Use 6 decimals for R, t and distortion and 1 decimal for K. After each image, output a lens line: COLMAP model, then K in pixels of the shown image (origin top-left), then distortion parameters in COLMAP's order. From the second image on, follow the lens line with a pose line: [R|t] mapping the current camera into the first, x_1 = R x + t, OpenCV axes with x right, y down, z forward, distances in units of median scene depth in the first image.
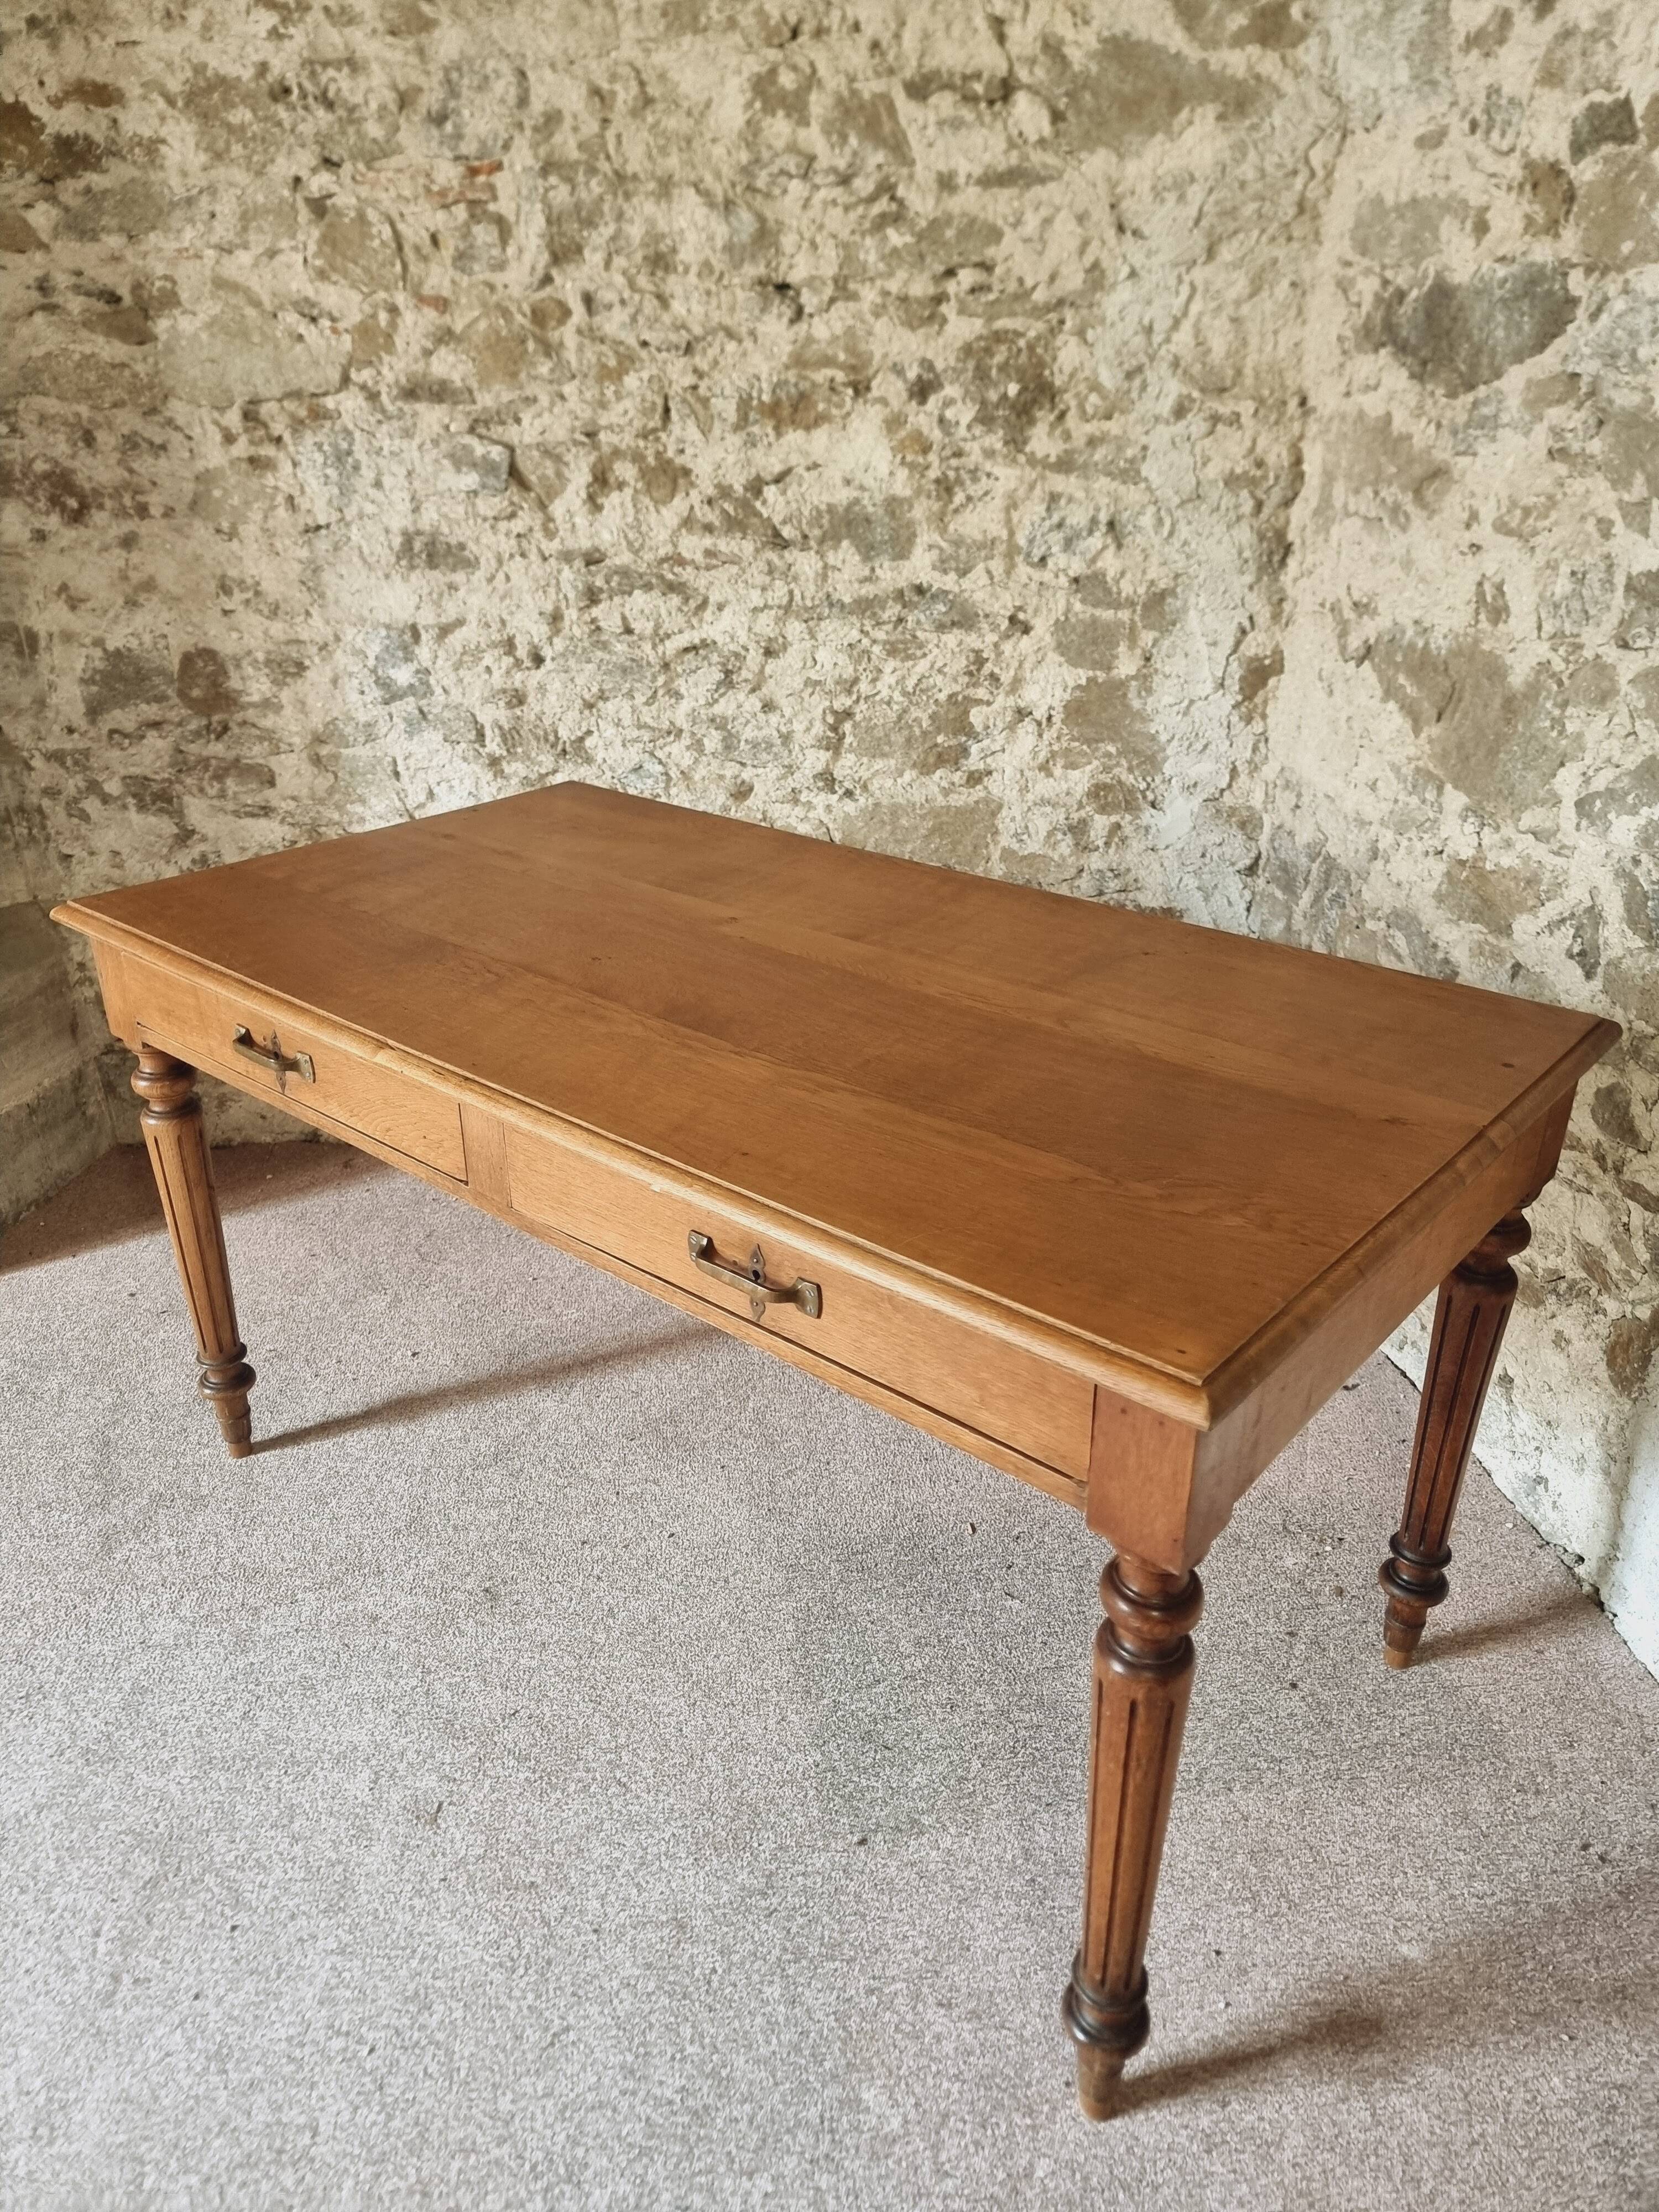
lens RADIAL K [[1559.0, 0, 803.2], [0, 1559.0, 1104.6], [0, 0, 1]] dist [0.062406, -0.050115]
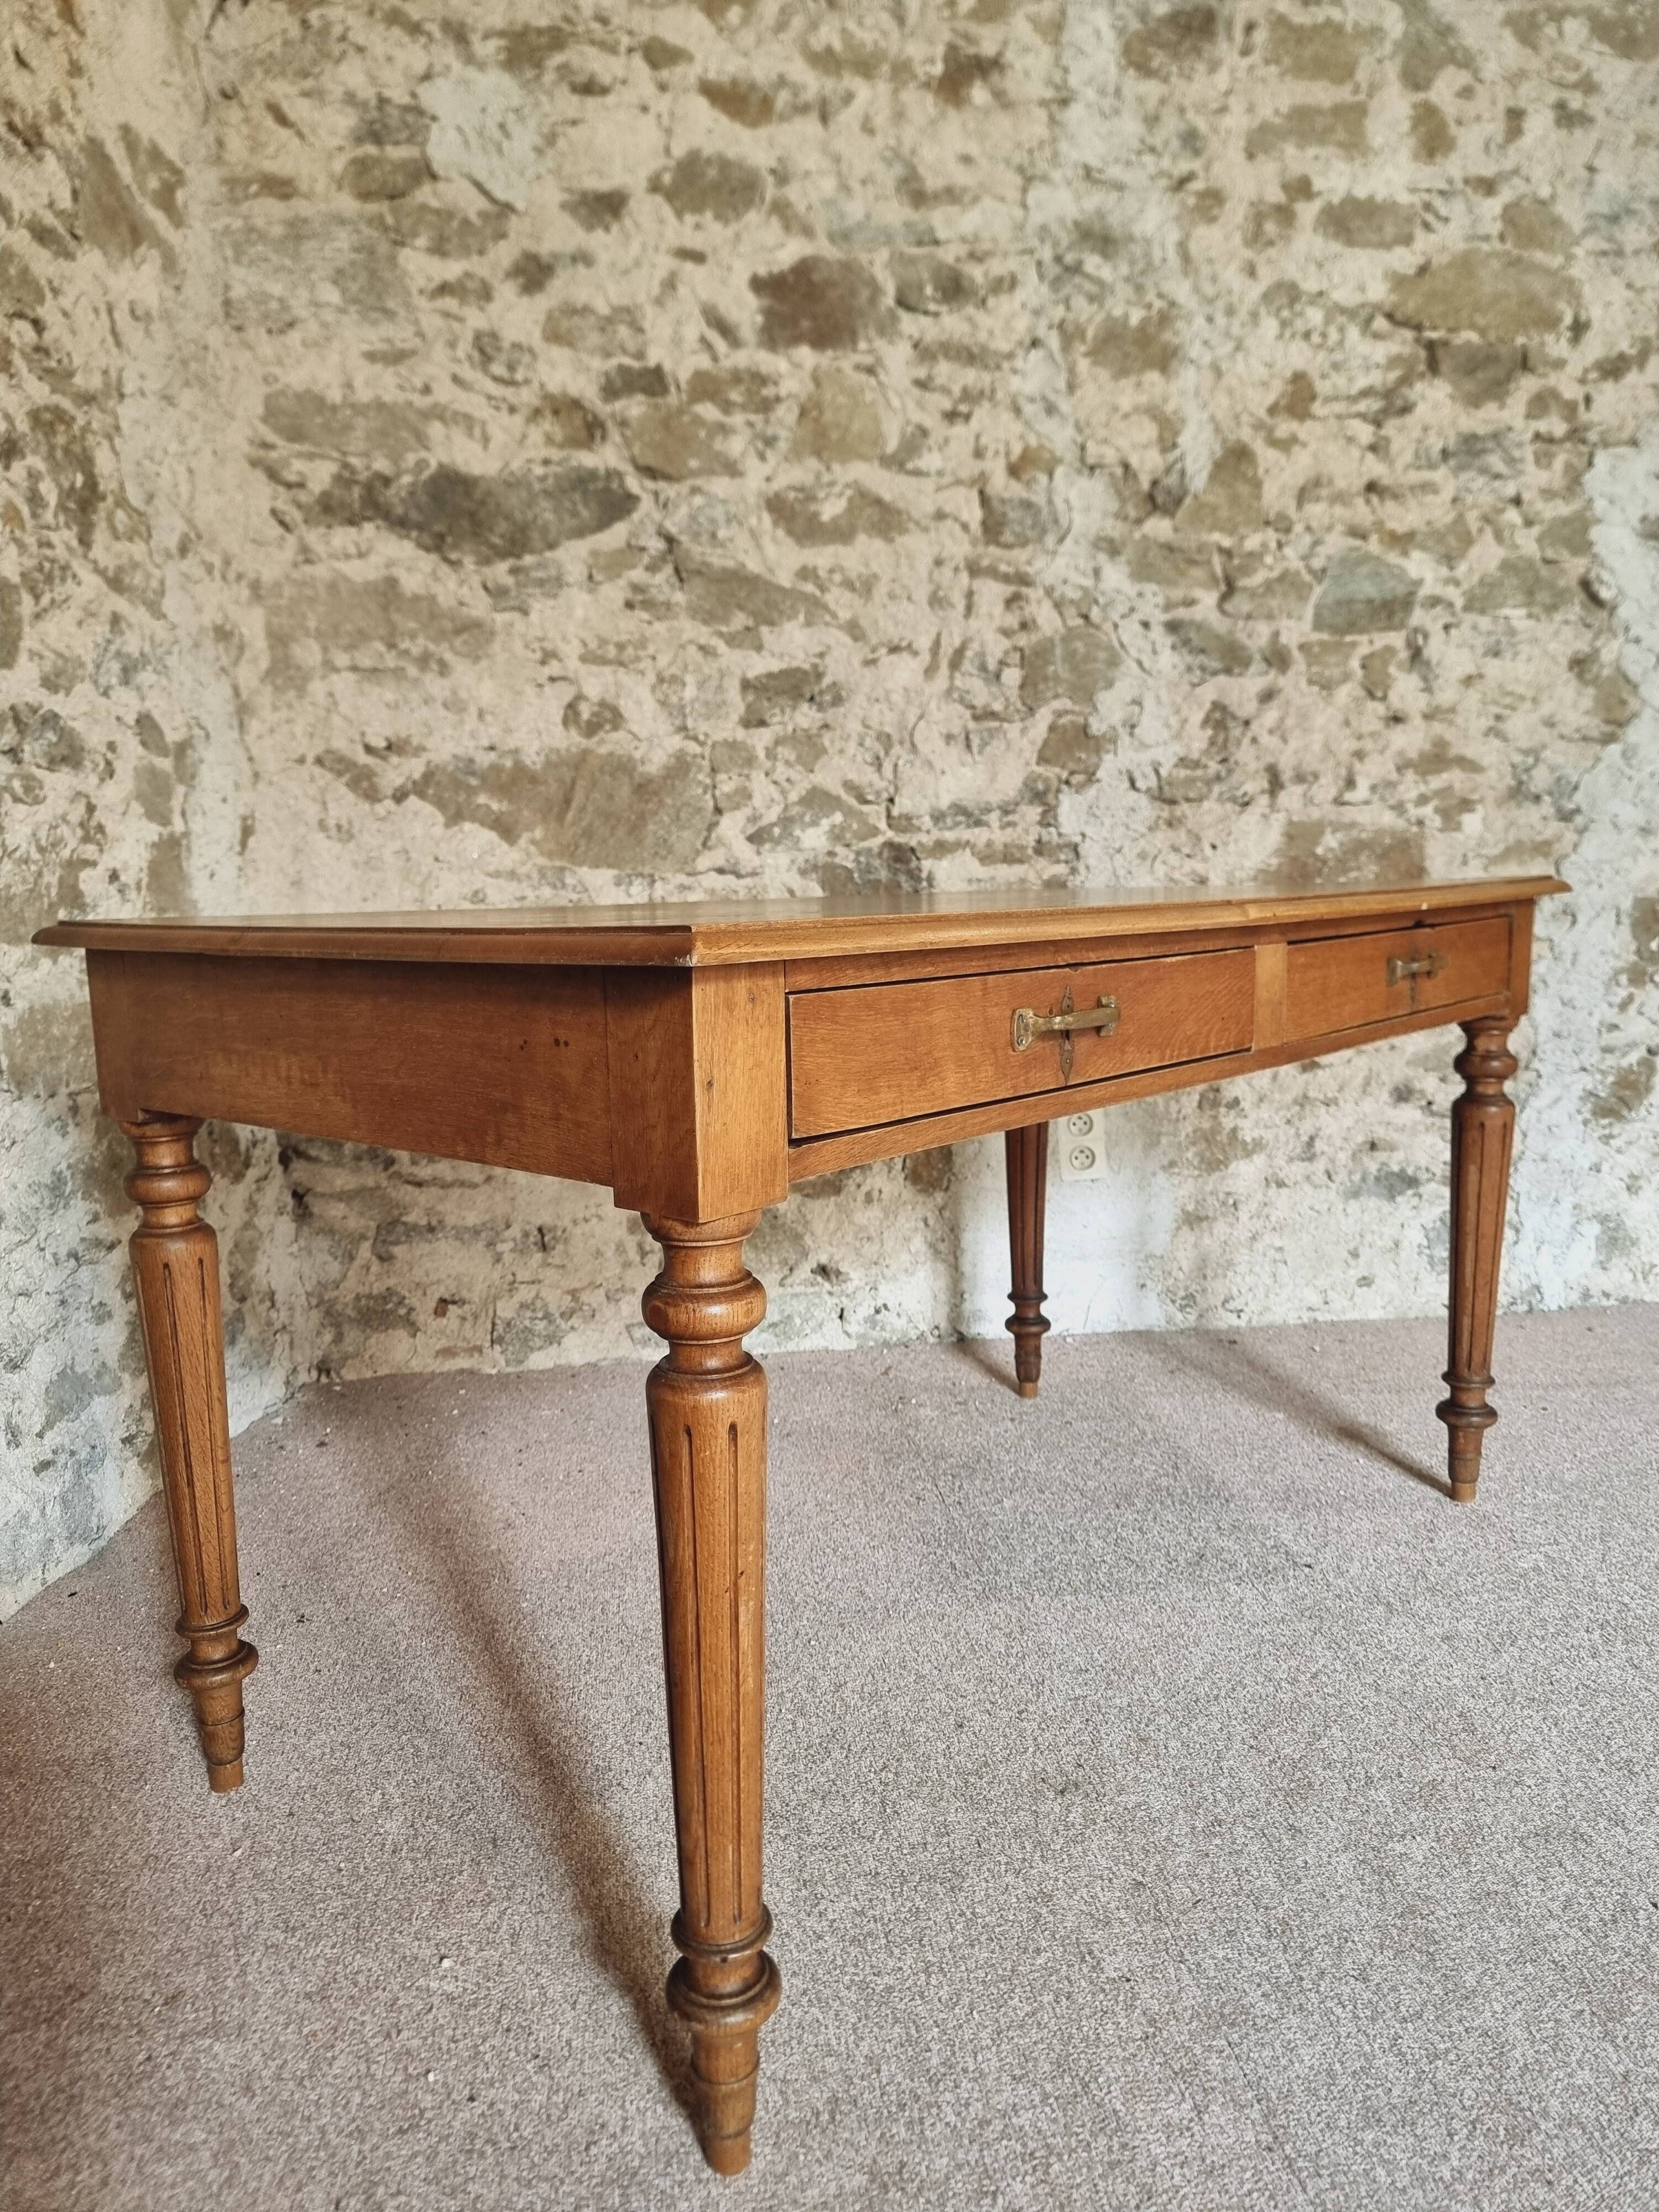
lens RADIAL K [[1551.5, 0, 811.5], [0, 1551.5, 1126.3], [0, 0, 1]] dist [0.056866, -0.057219]
pose [[0.002071, -0.152998, 0.988224, -0.707976], [0.448814, 0.883246, 0.135805, -0.095859], [-0.893623, 0.443247, 0.070497, 0.735708]]
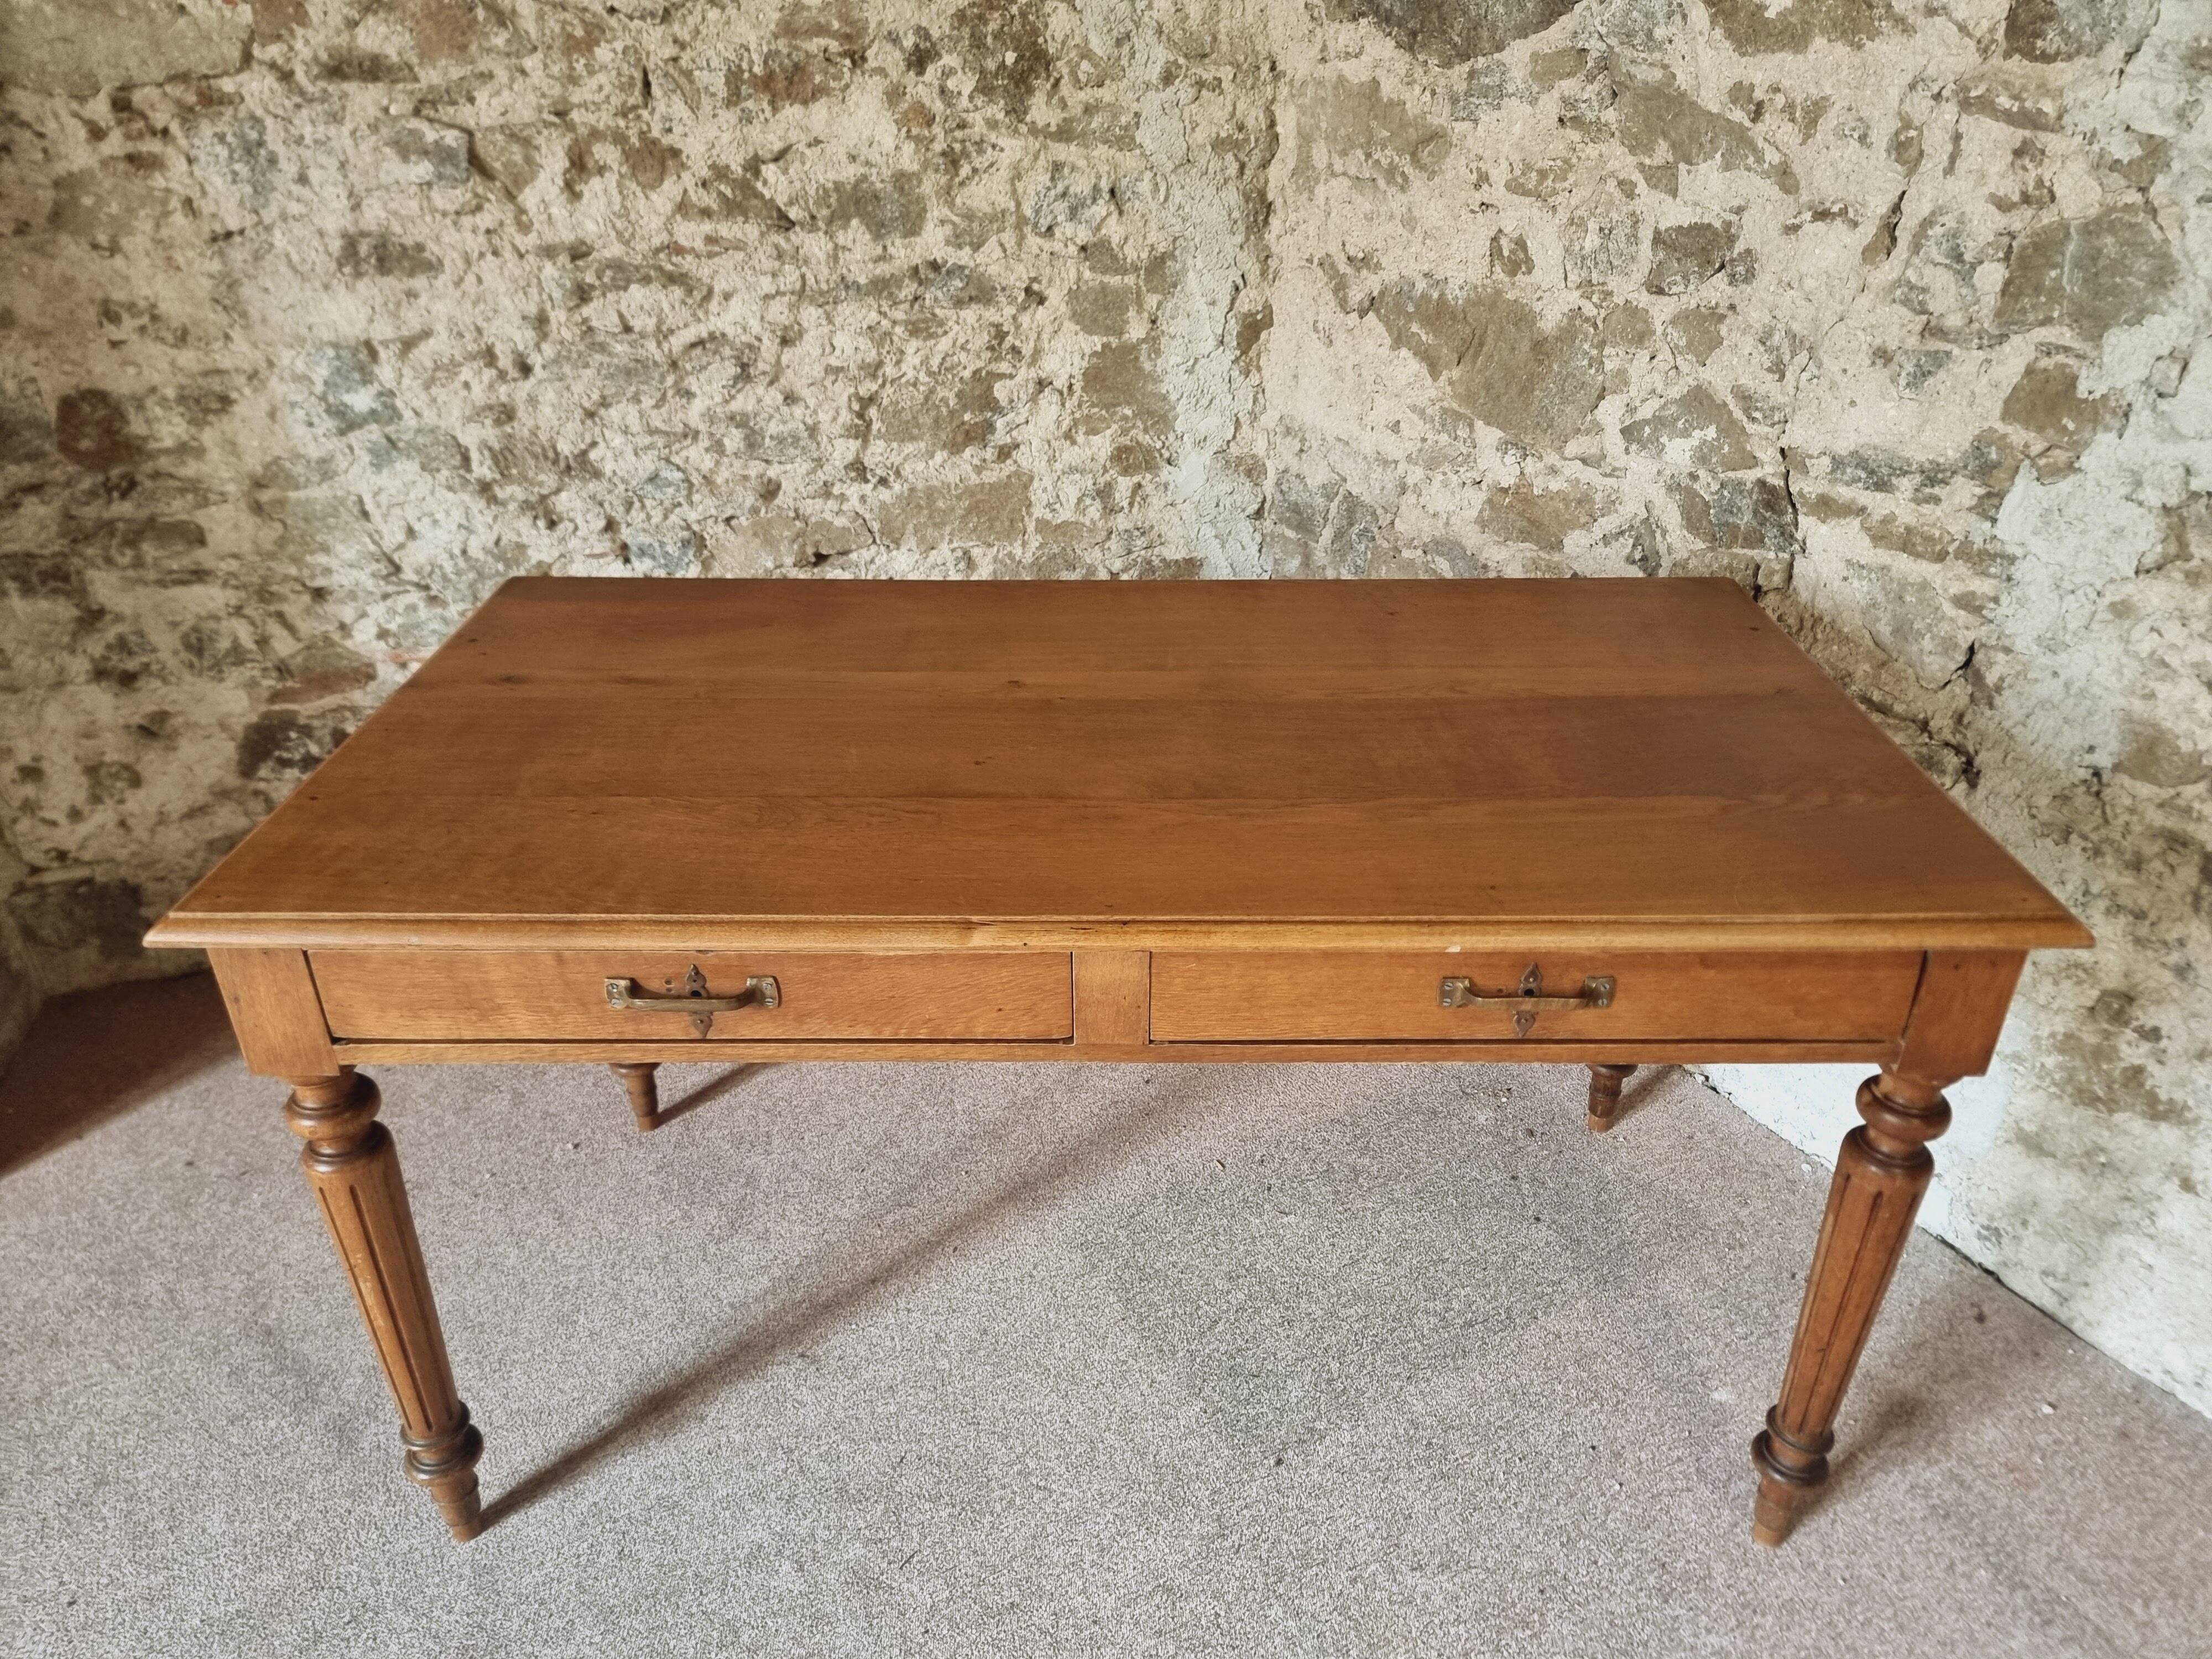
lens RADIAL K [[1551.4, 0, 1116.6], [0, 1551.4, 860.4], [0, 0, 1]] dist [0.059505, -0.046378]
pose [[0.920233, -0.193226, 0.340346, -0.235727], [0.168000, 0.980454, 0.102397, -0.046012], [-0.353480, -0.037051, 0.934708, 0.029815]]
